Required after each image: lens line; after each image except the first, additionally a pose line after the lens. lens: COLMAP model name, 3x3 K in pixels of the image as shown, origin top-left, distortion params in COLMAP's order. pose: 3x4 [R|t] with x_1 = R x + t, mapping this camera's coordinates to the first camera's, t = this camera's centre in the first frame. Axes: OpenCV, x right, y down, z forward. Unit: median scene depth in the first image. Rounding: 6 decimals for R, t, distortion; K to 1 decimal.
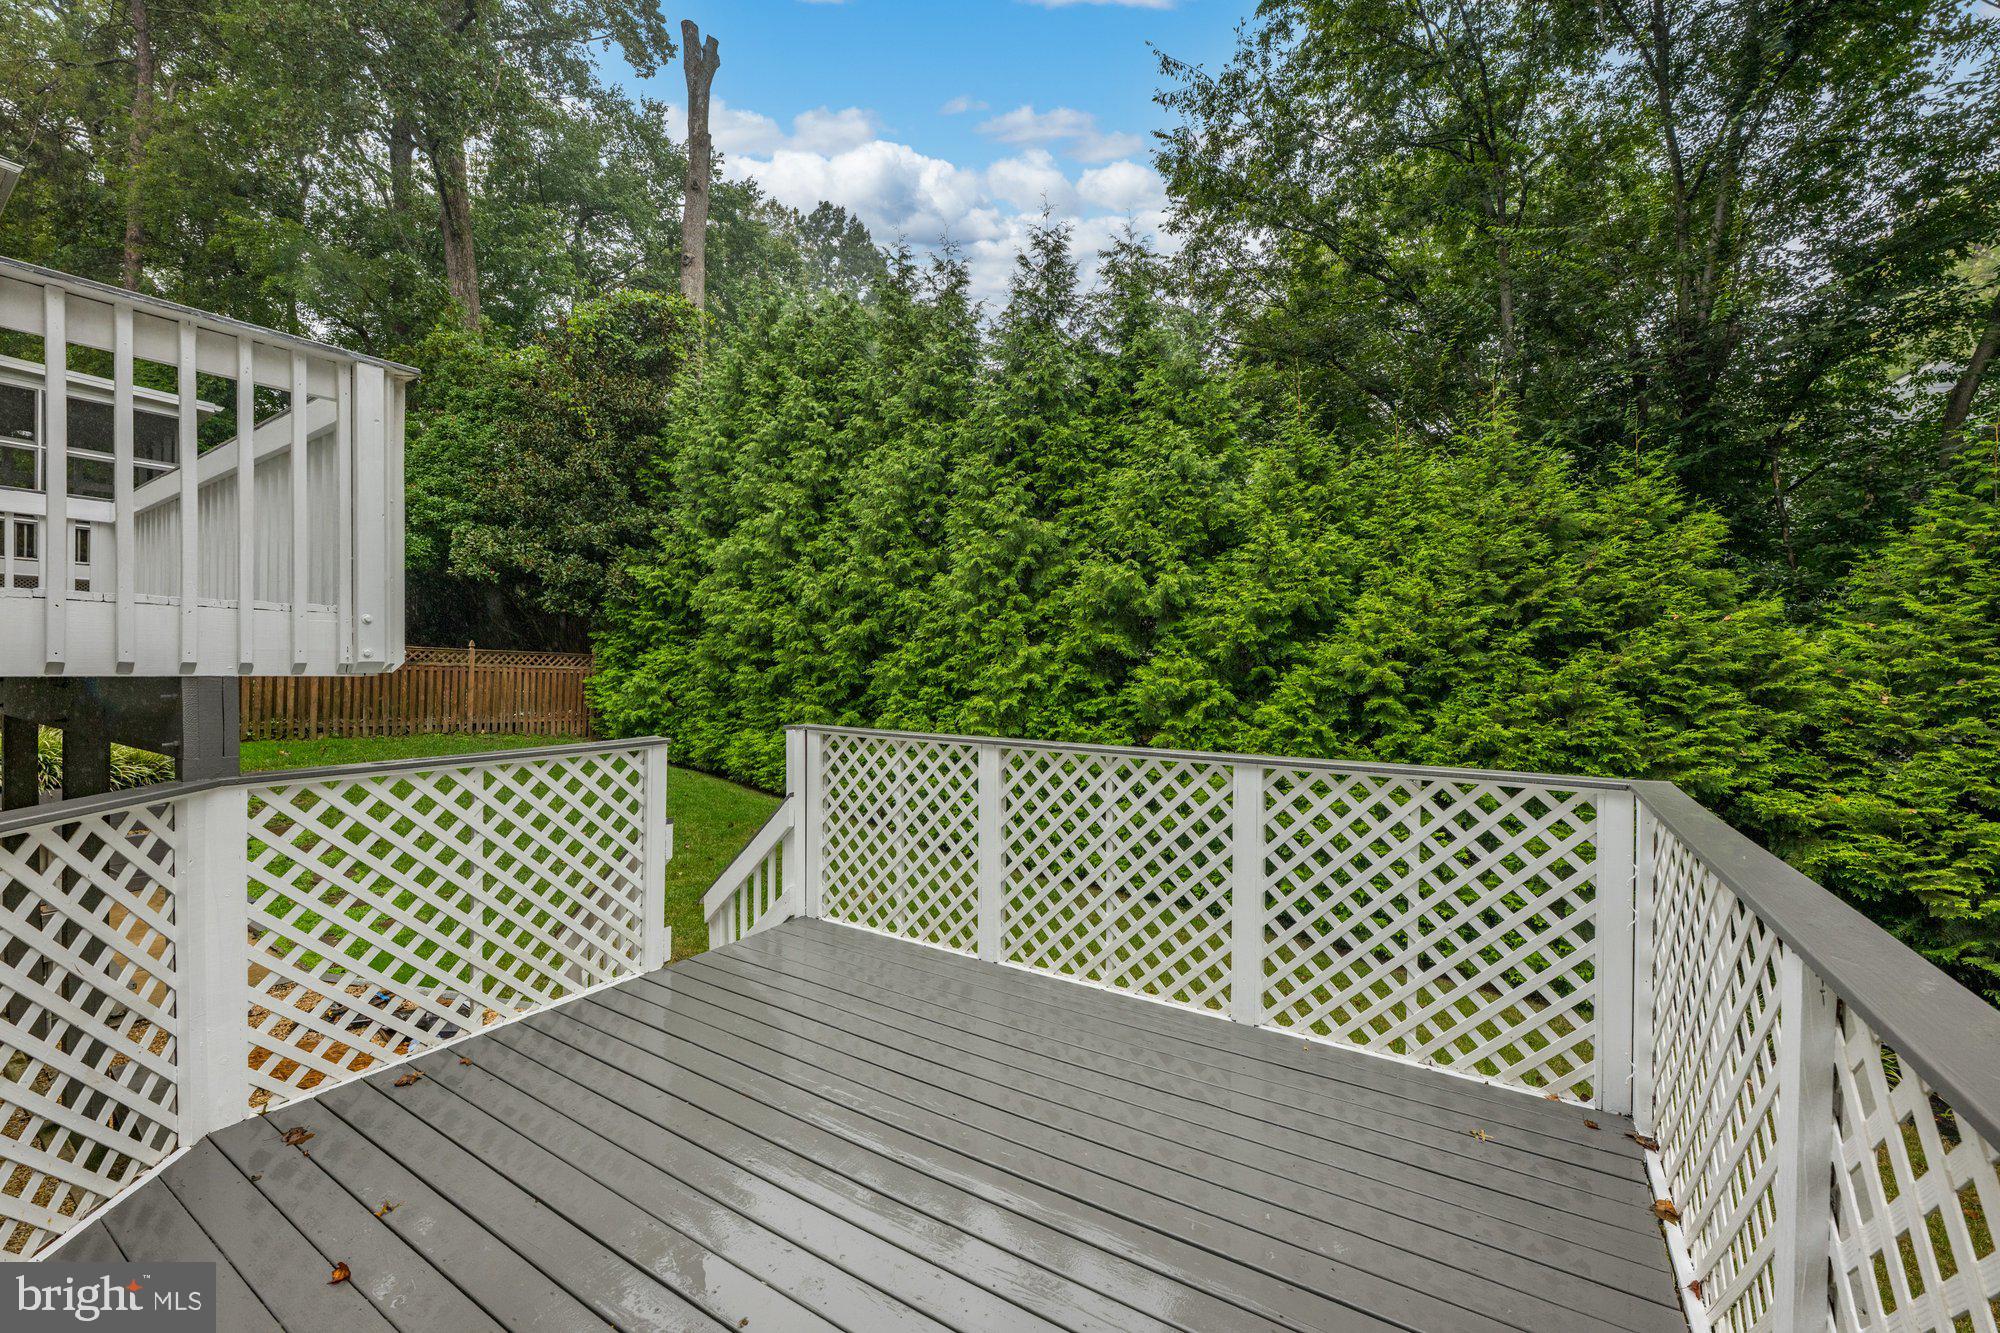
lens RADIAL K [[796.6, 0, 1000.9], [0, 796.6, 661.0], [0, 0, 1]] dist [0.000875, 0.000452]
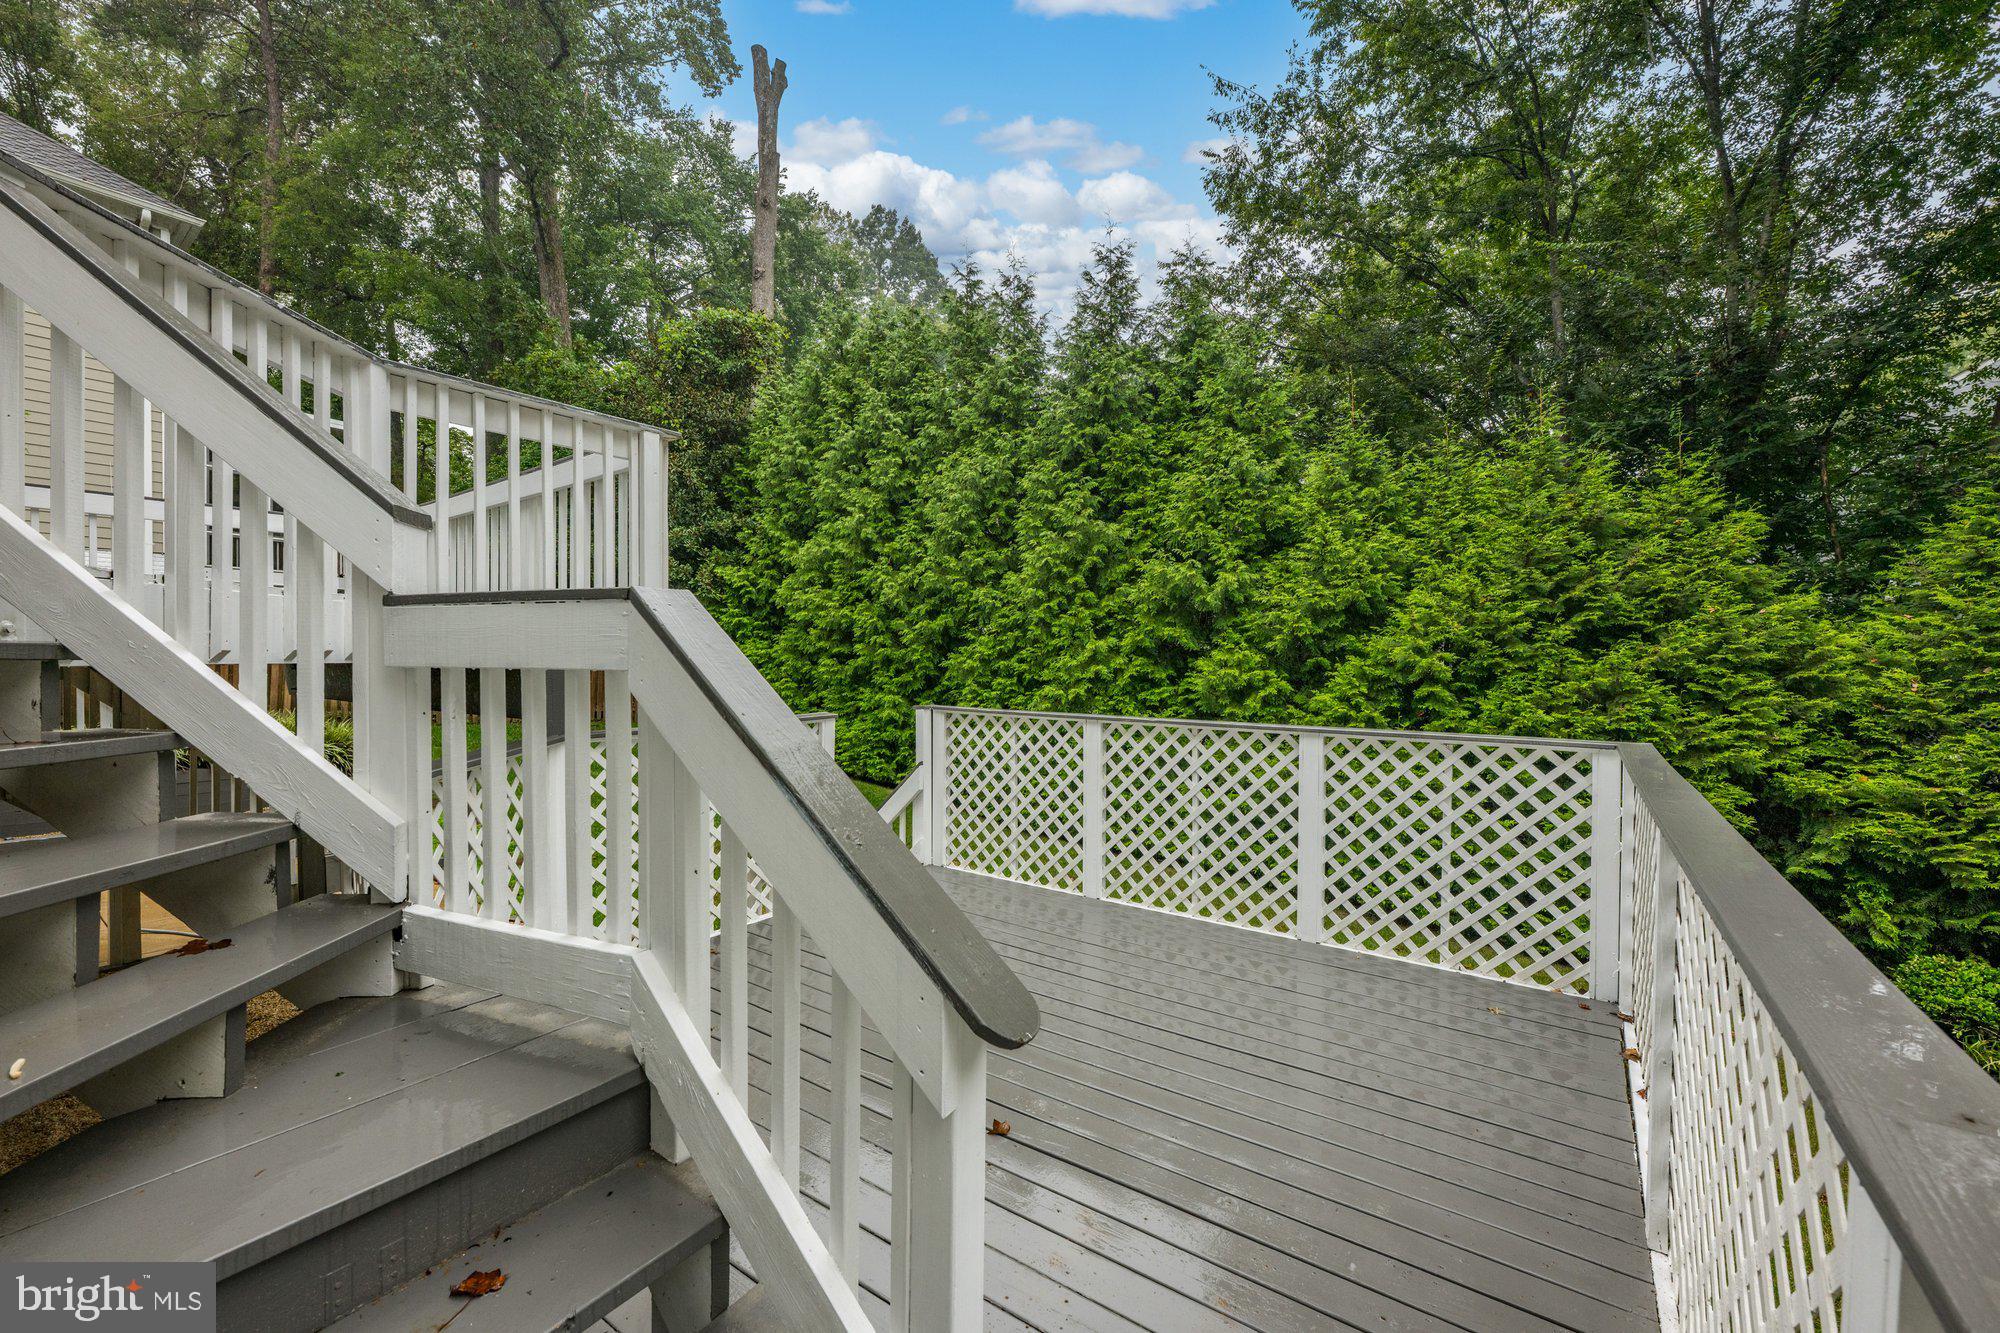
lens RADIAL K [[796.6, 0, 1000.9], [0, 796.6, 661.0], [0, 0, 1]] dist [0.000875, 0.000452]
pose [[0.998394, -0.001624, -0.056625, -0.039523], [0.002063, 0.999968, 0.007702, 0.002319], [0.056611, -0.007807, 0.998366, -0.102902]]
